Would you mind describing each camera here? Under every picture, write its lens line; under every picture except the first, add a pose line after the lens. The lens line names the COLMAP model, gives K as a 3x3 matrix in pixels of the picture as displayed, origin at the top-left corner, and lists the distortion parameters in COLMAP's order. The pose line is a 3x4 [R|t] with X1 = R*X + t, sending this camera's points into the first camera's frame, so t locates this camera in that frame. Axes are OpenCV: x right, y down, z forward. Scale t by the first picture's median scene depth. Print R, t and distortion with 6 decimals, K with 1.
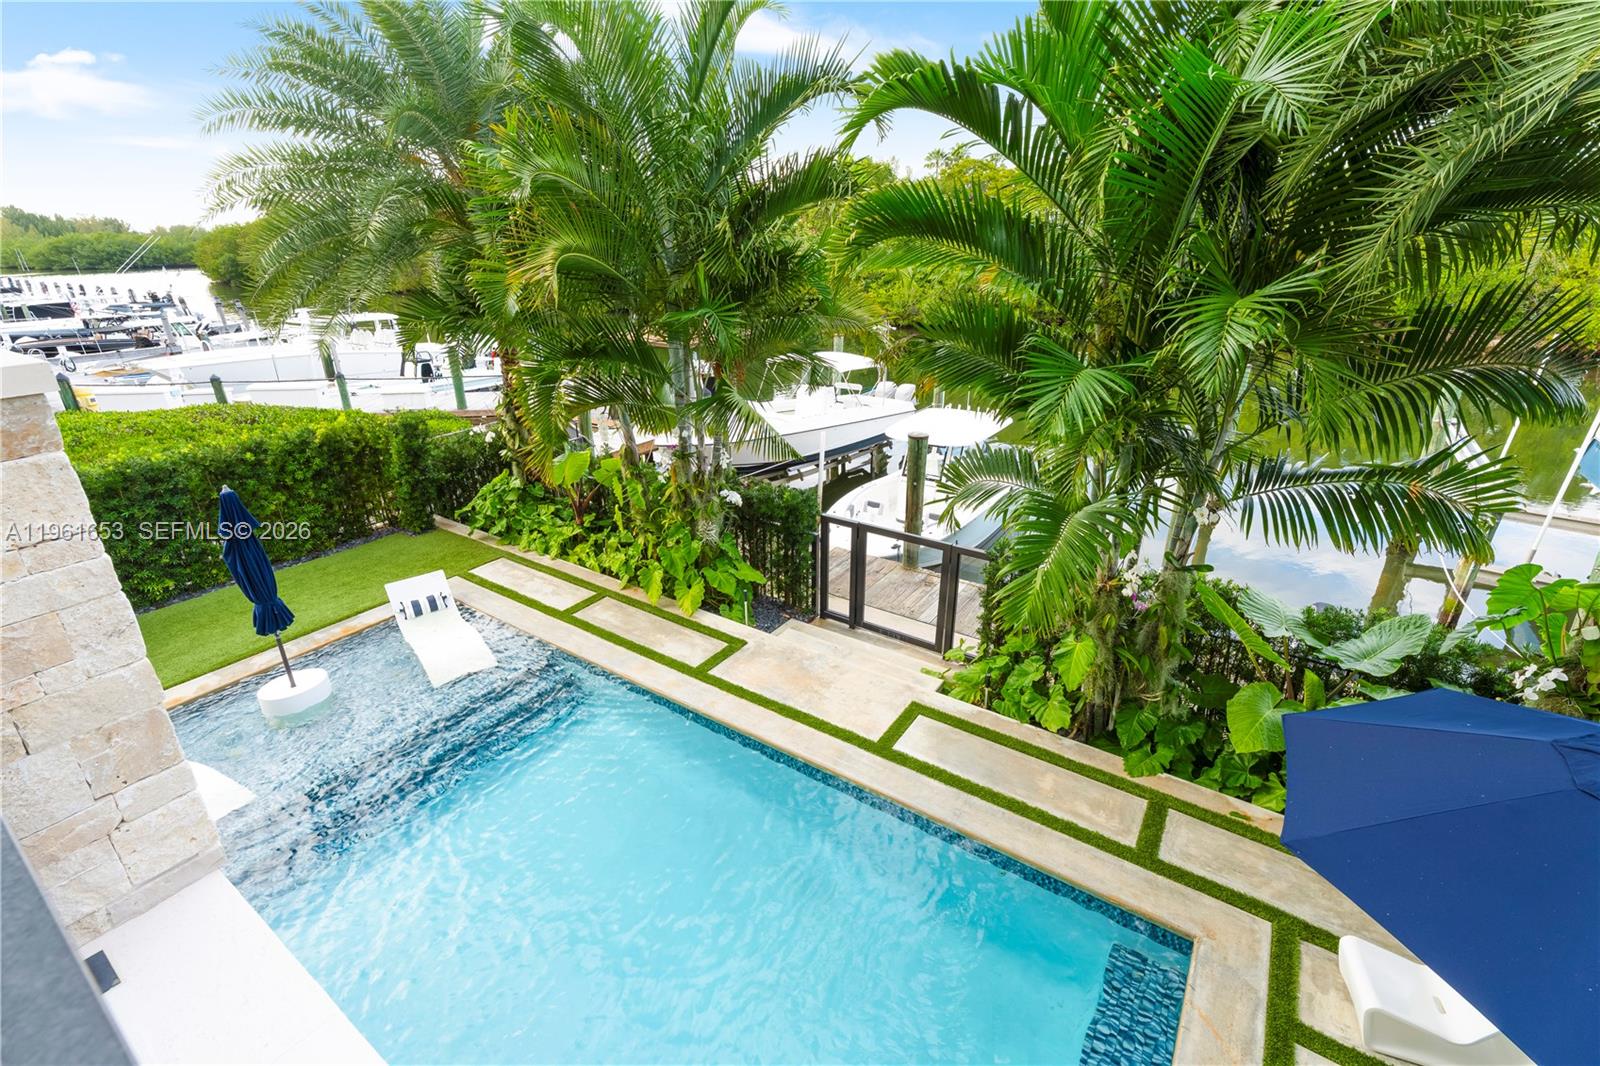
lens RADIAL K [[685.1, 0, 800.0], [0, 685.1, 533.0], [0, 0, 1]] dist [0.000370, -0.000098]
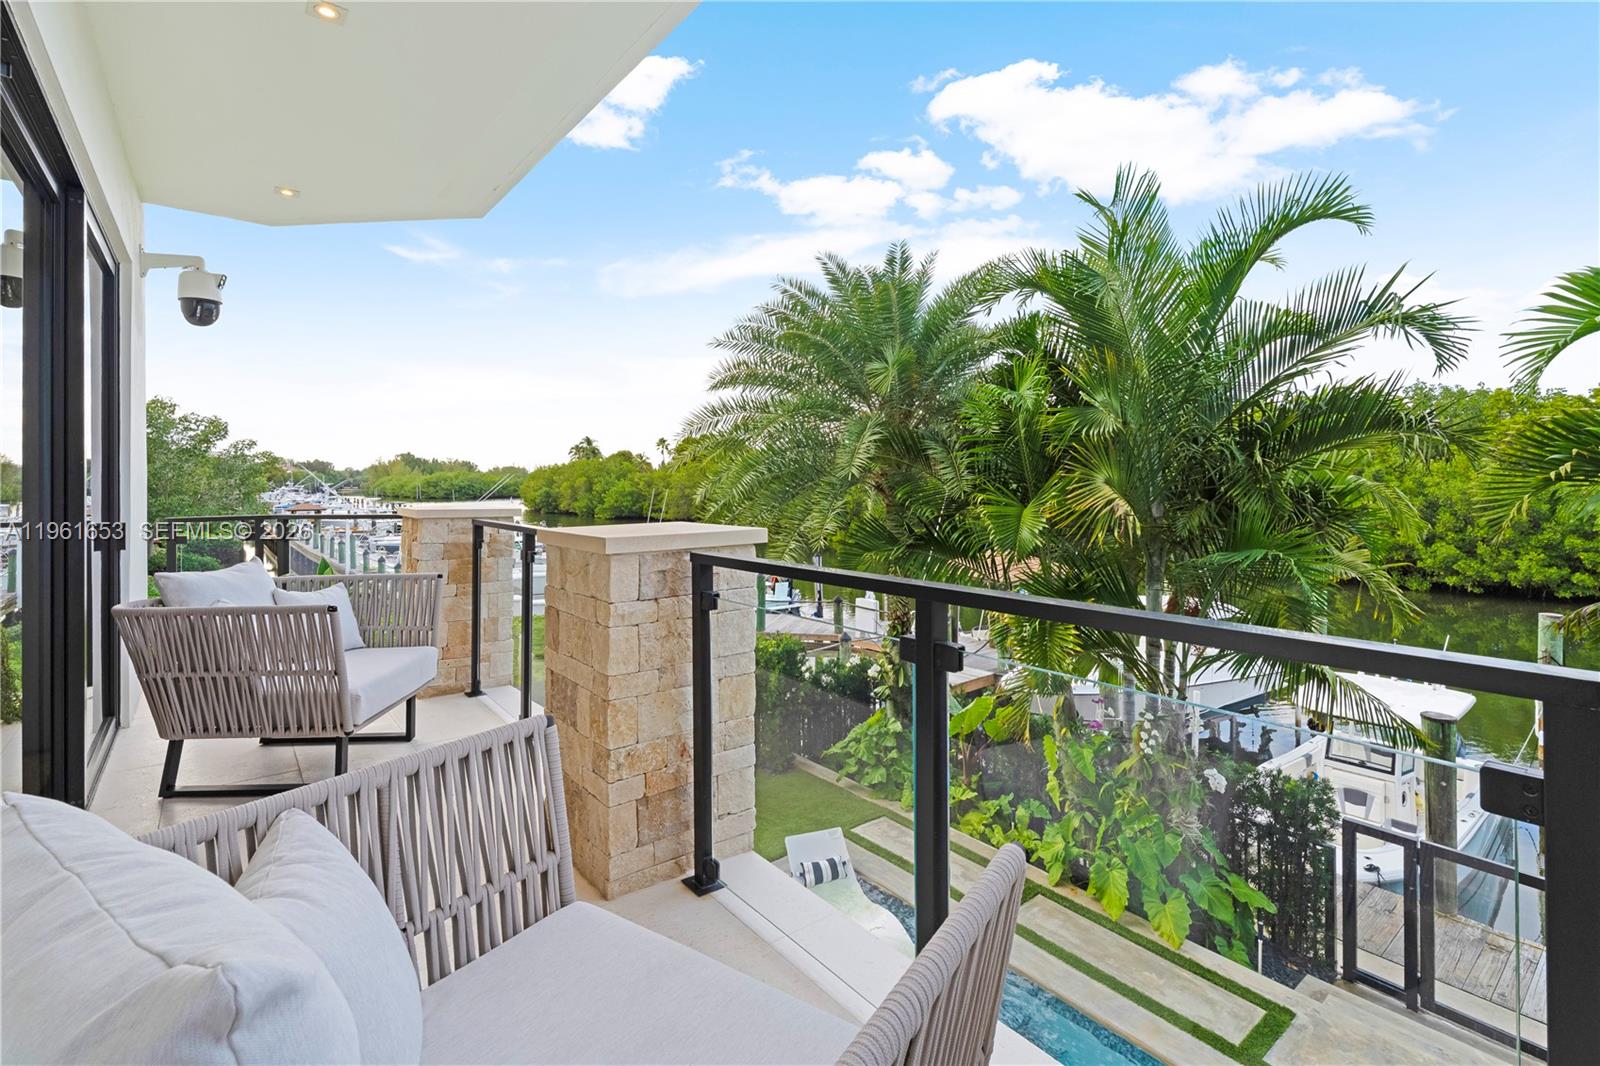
lens RADIAL K [[723.5, 0, 794.5], [0, 723.5, 493.5], [0, 0, 1]] dist [0.001808, 0.000600]
pose [[0.953413, 0.008193, -0.301557, -0.290770], [-0.120144, 0.927244, -0.354660, -0.004530], [0.276712, 0.374368, 0.885031, 0.019827]]
